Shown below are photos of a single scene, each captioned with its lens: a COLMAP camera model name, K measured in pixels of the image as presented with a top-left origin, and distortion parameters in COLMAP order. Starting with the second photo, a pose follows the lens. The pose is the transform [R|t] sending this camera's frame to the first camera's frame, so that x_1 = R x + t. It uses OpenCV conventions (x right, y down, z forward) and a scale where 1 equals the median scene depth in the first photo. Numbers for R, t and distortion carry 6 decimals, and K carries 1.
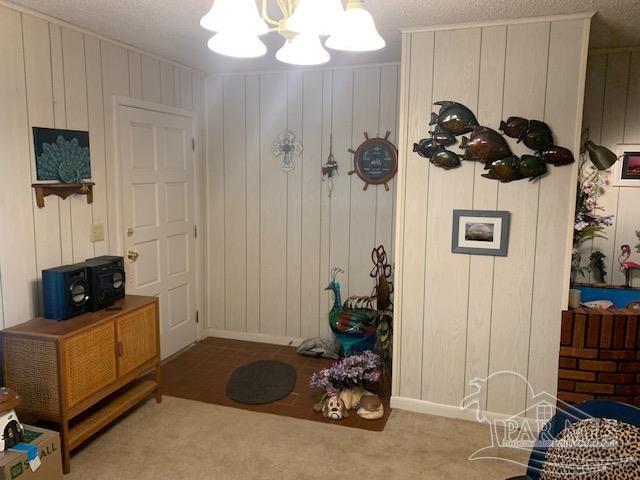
lens RADIAL K [[495.1, 0, 320.4], [0, 495.1, 236.9], [0, 0, 1]] dist [0.084894, 0.001236]
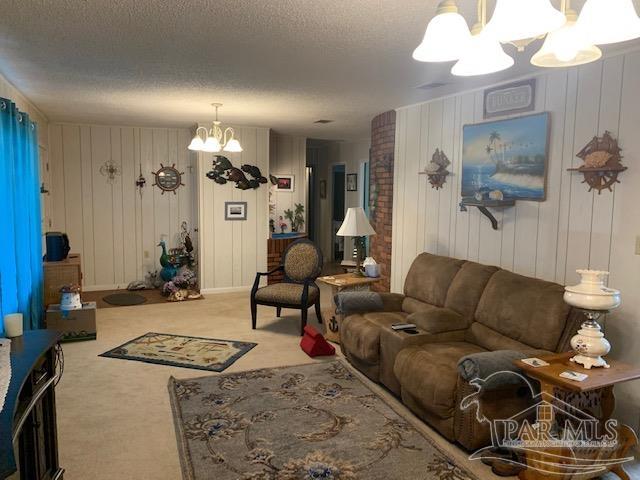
lens RADIAL K [[495.1, 0, 320.0], [0, 495.1, 238.1], [0, 0, 1]] dist [0.084894, 0.001236]
pose [[0.772572, -0.071373, 0.630903, -0.872273], [0.078604, 0.996769, 0.016508, 0.112102], [-0.630043, 0.036838, 0.775686, -1.087224]]
